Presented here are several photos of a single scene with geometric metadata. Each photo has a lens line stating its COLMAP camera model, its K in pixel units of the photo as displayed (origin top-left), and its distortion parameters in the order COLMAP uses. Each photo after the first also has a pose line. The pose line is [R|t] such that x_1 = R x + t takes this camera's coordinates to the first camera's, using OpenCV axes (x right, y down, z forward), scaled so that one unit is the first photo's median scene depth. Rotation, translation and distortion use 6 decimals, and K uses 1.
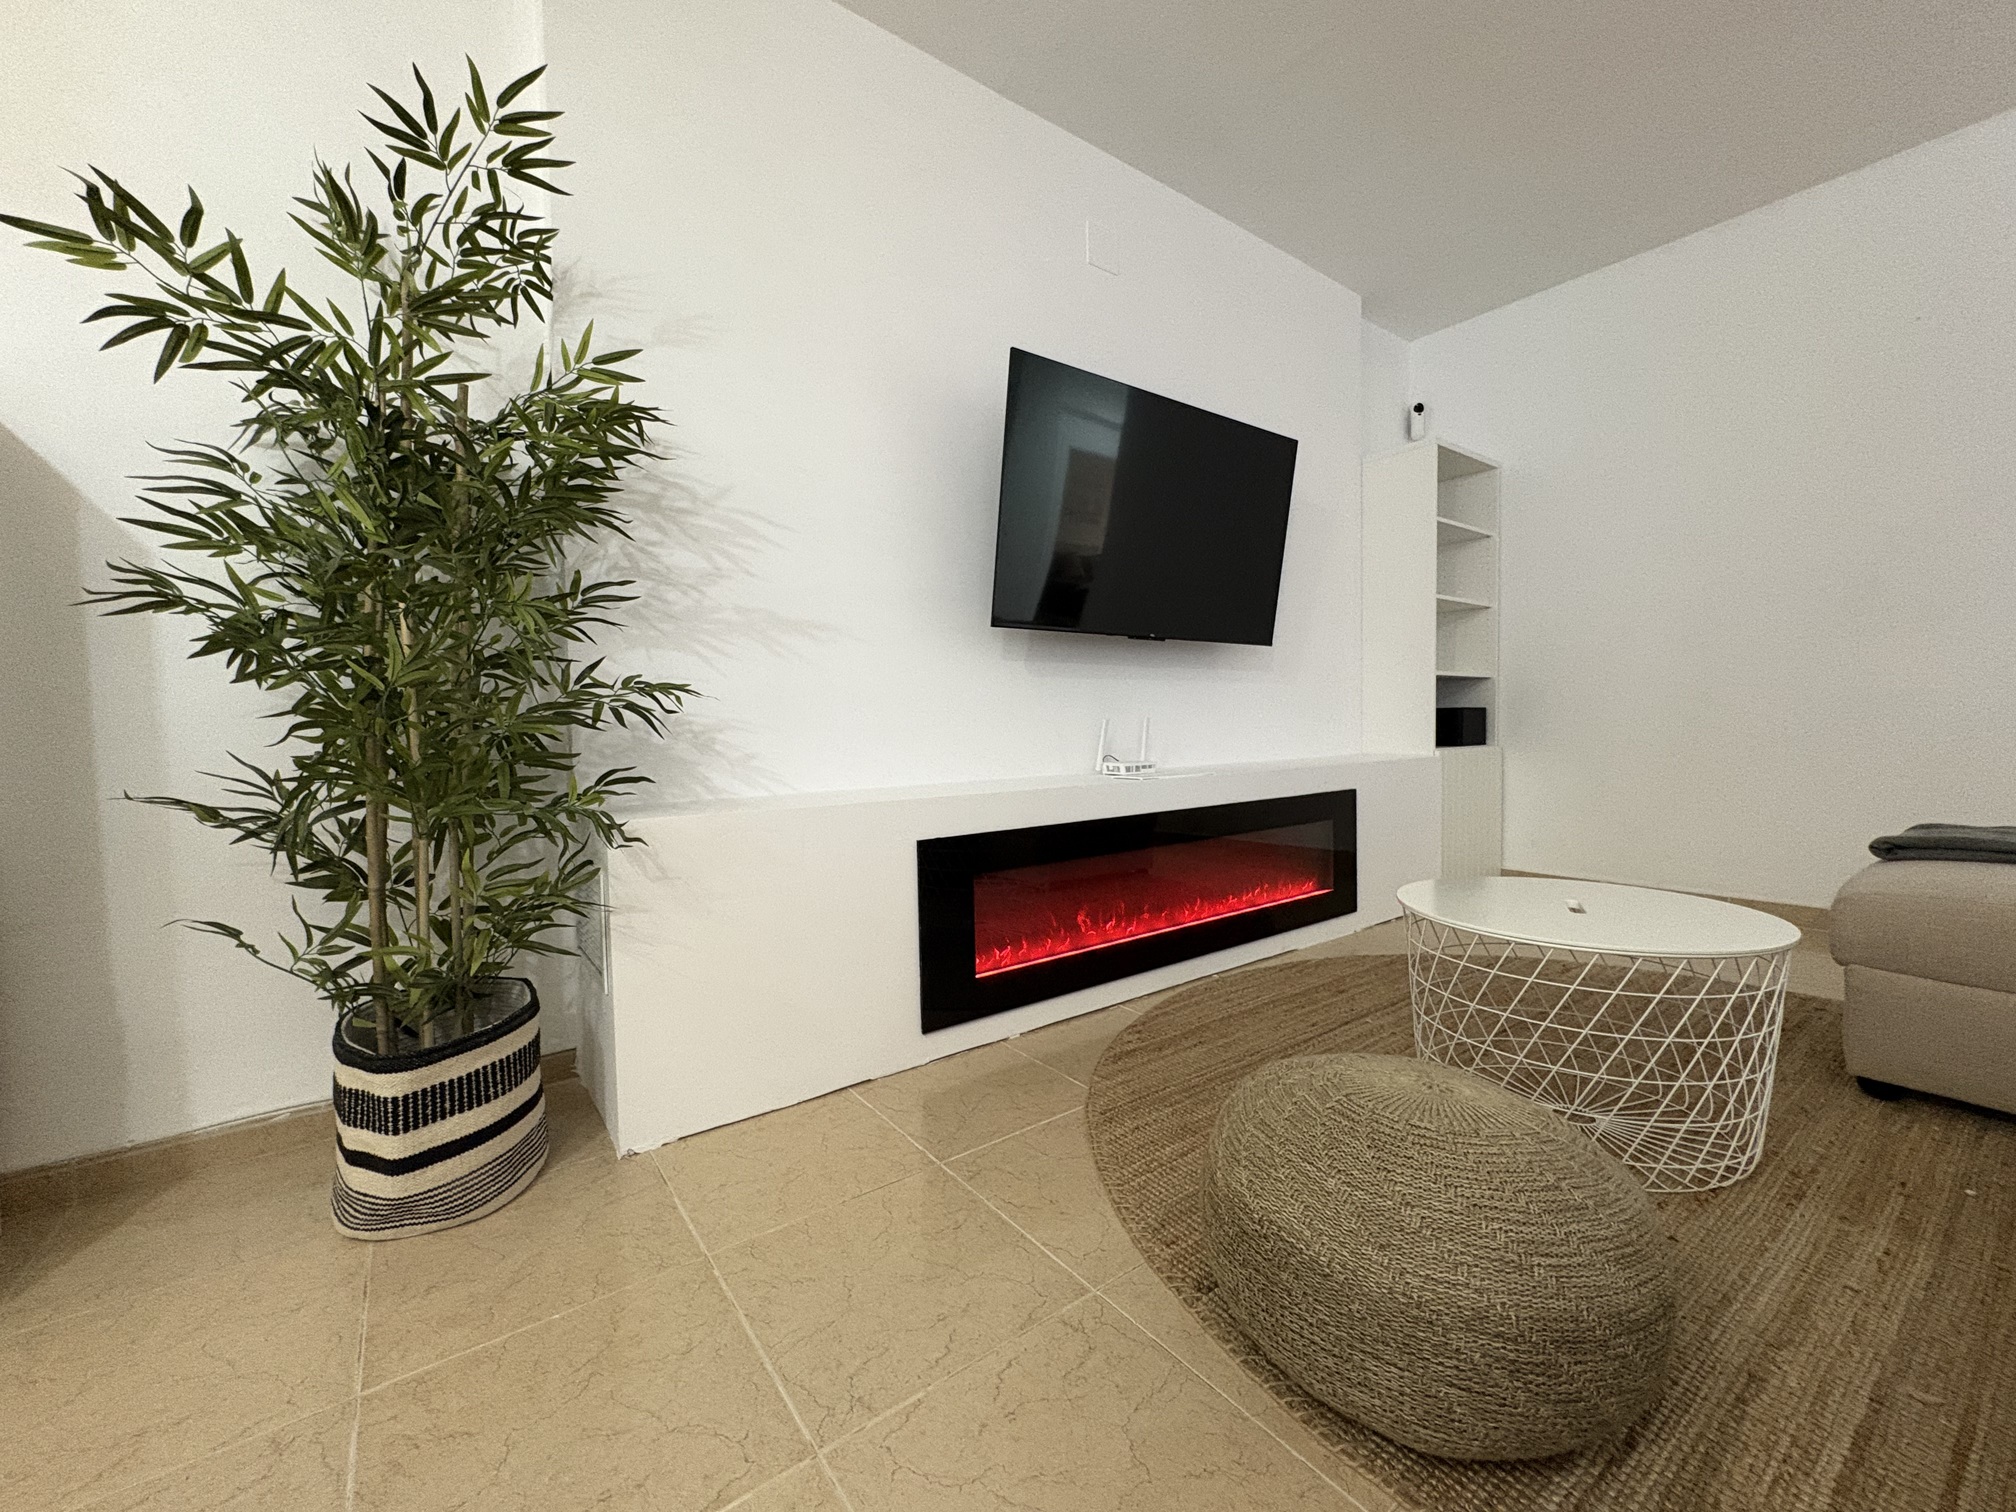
lens RADIAL K [[799.5, 0, 1005.2], [0, 799.5, 755.7], [0, 0, 1]] dist [-0.000978, -0.000418]
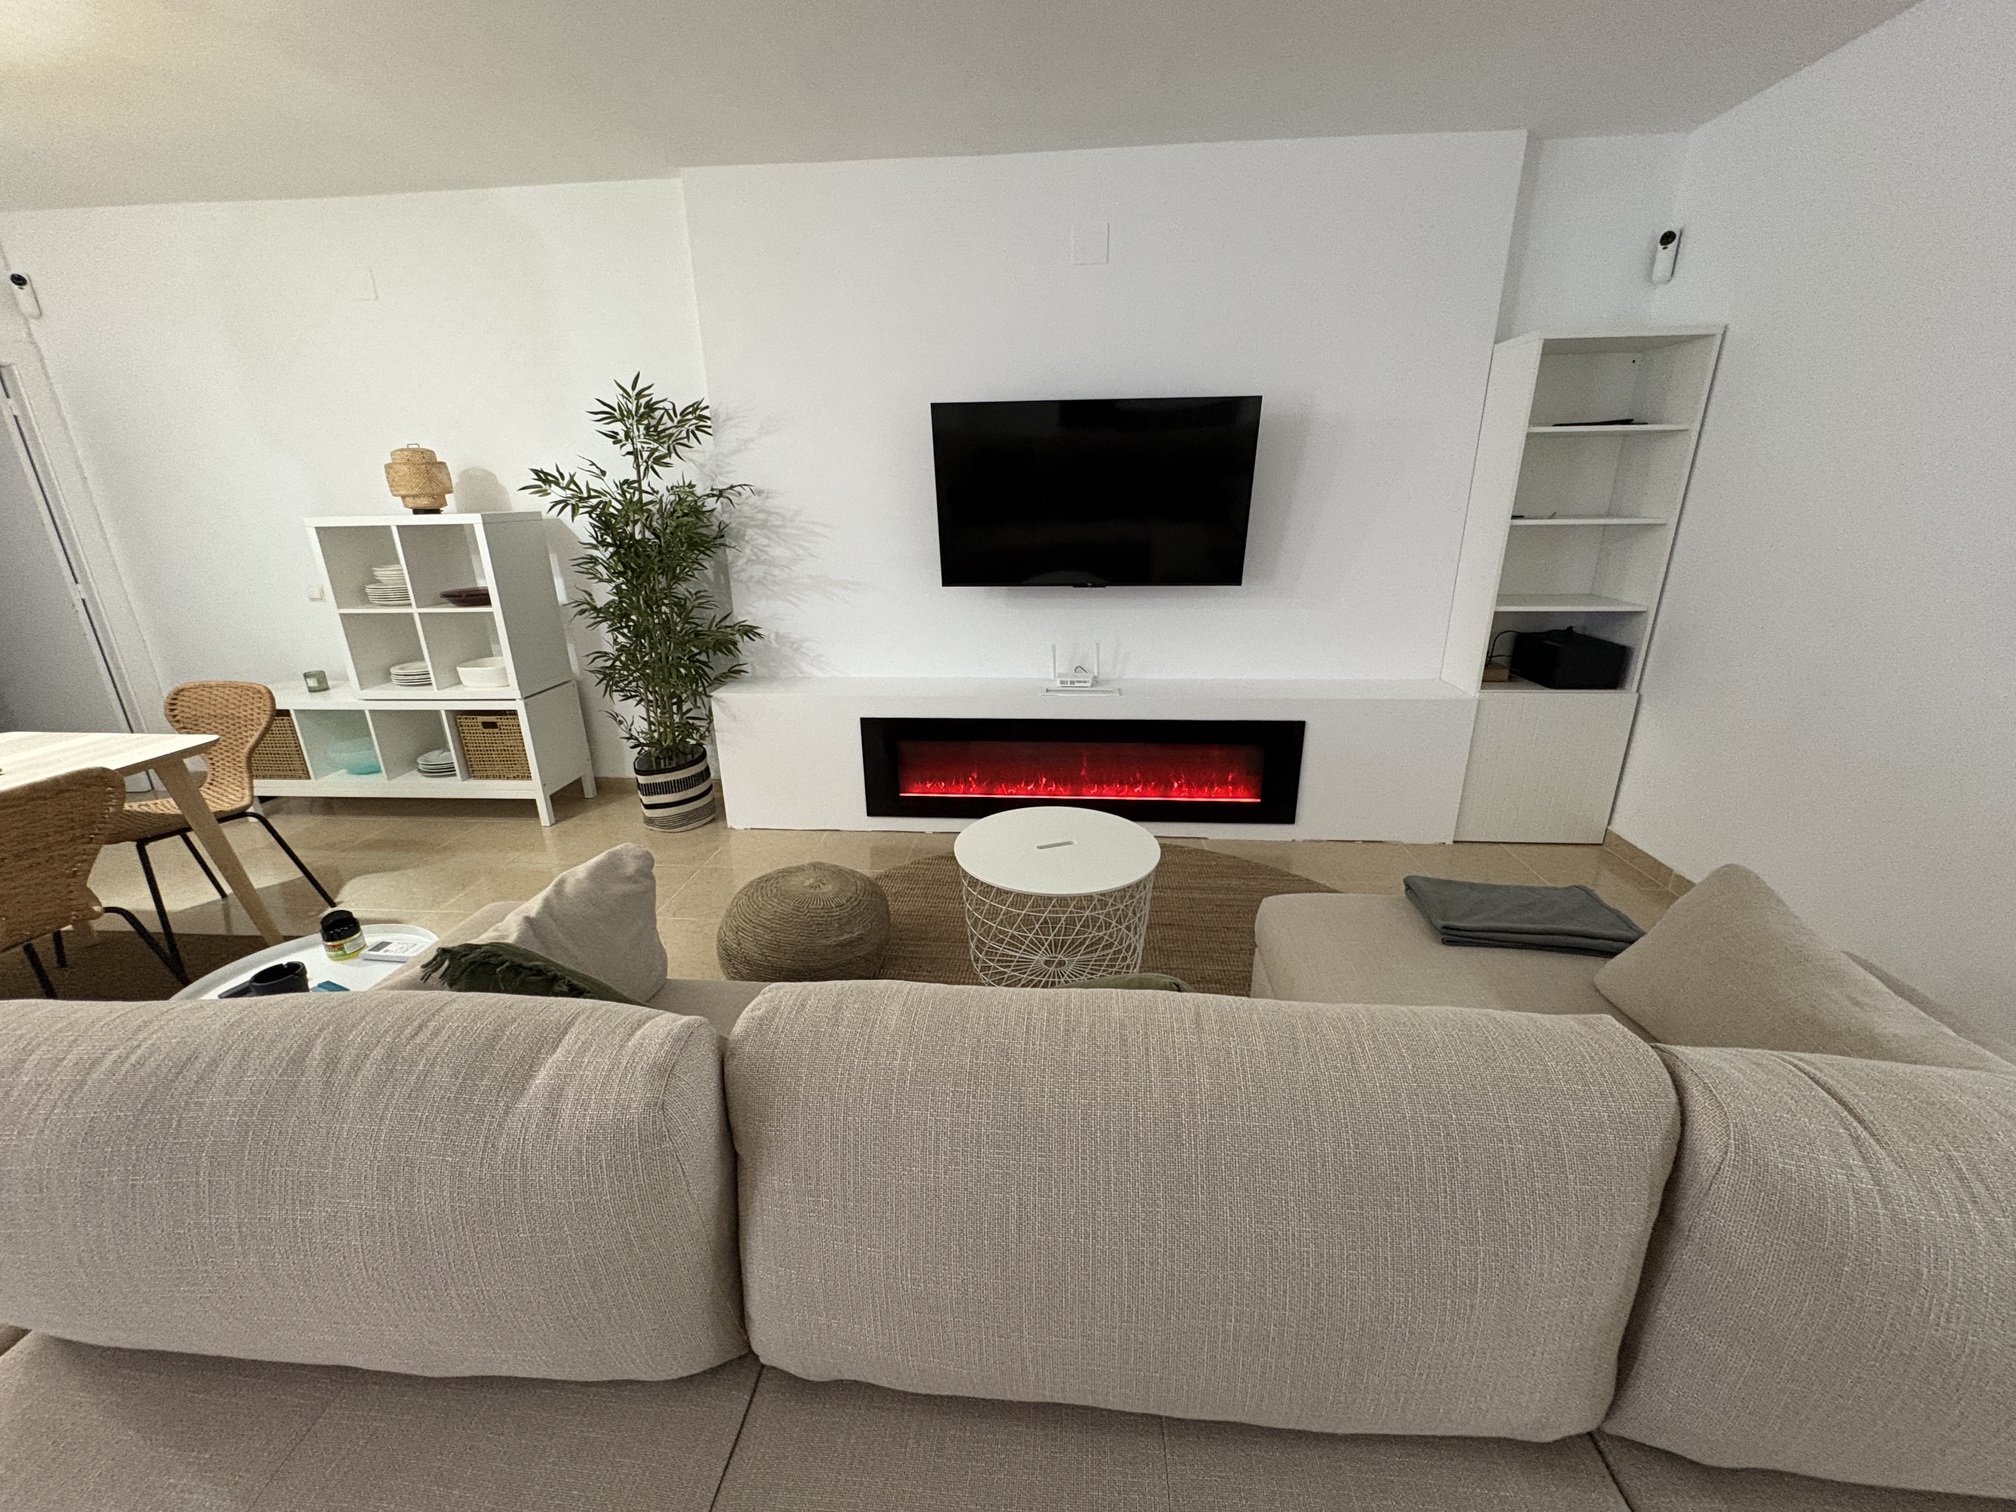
lens RADIAL K [[799.5, 0, 1004.6], [0, 799.5, 754.5], [0, 0, 1]] dist [-0.000978, -0.000418]
pose [[0.756037, 0.211833, -0.619302, 1.663824], [-0.026836, 0.955416, 0.294040, -0.464539], [0.653978, -0.205686, 0.728015, -0.183303]]
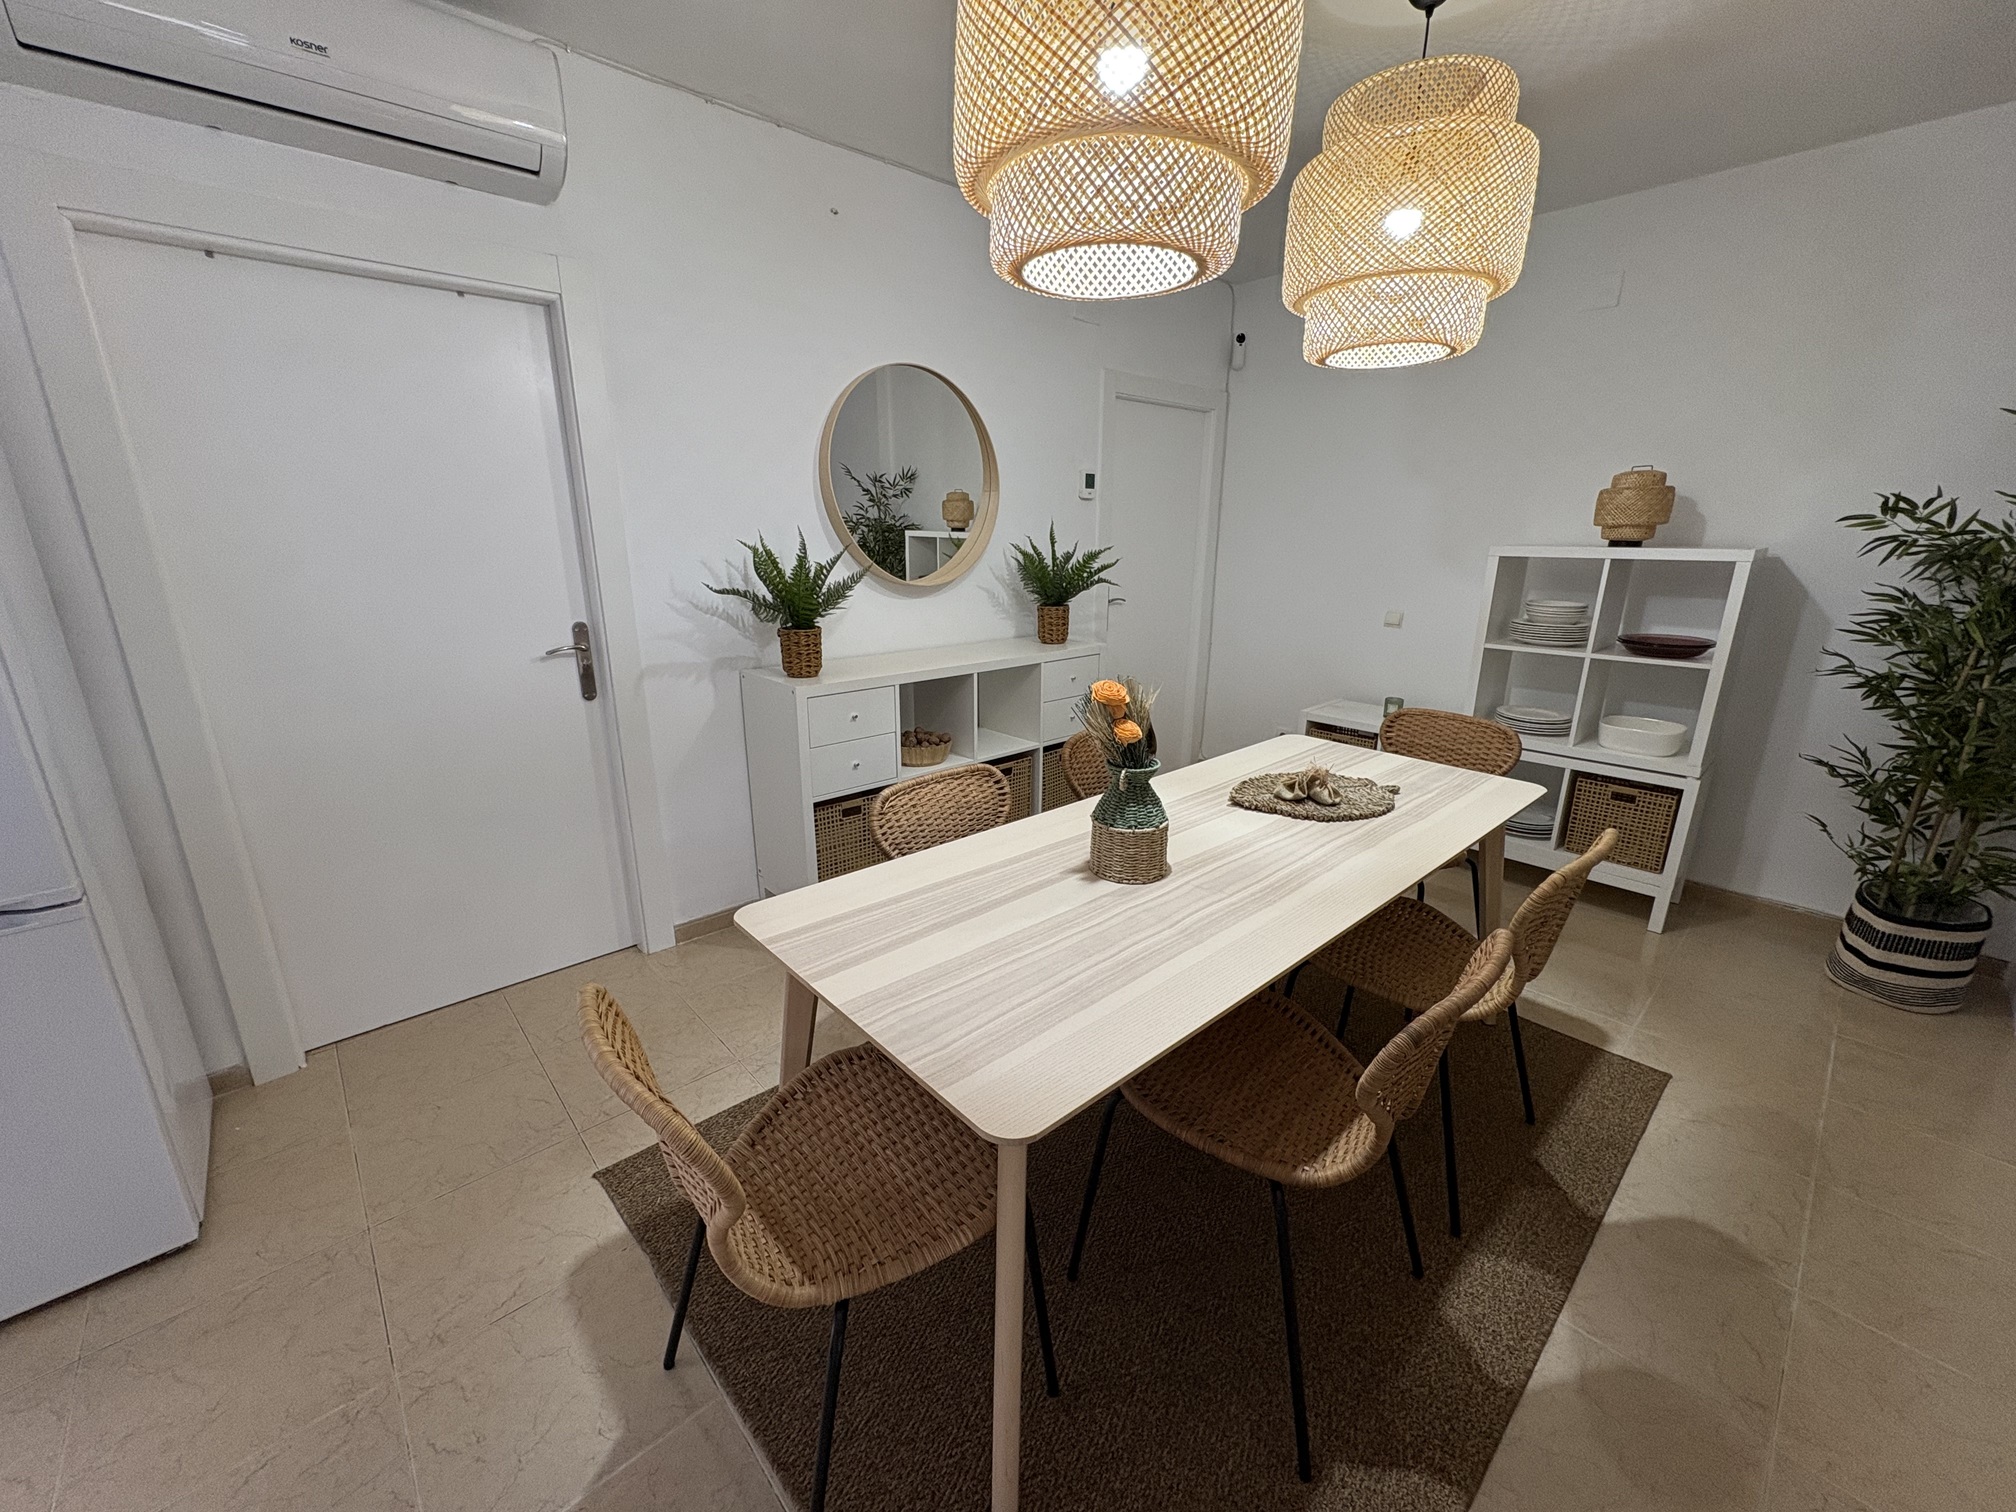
lens RADIAL K [[799.5, 0, 1003.9], [0, 799.5, 757.2], [0, 0, 1]] dist [-0.000978, -0.000418]
pose [[0.102447, 0.296778, -0.949435, 0.679627], [-0.046597, 0.954841, 0.293439, -0.413936], [0.993647, 0.014178, 0.111649, -1.234923]]
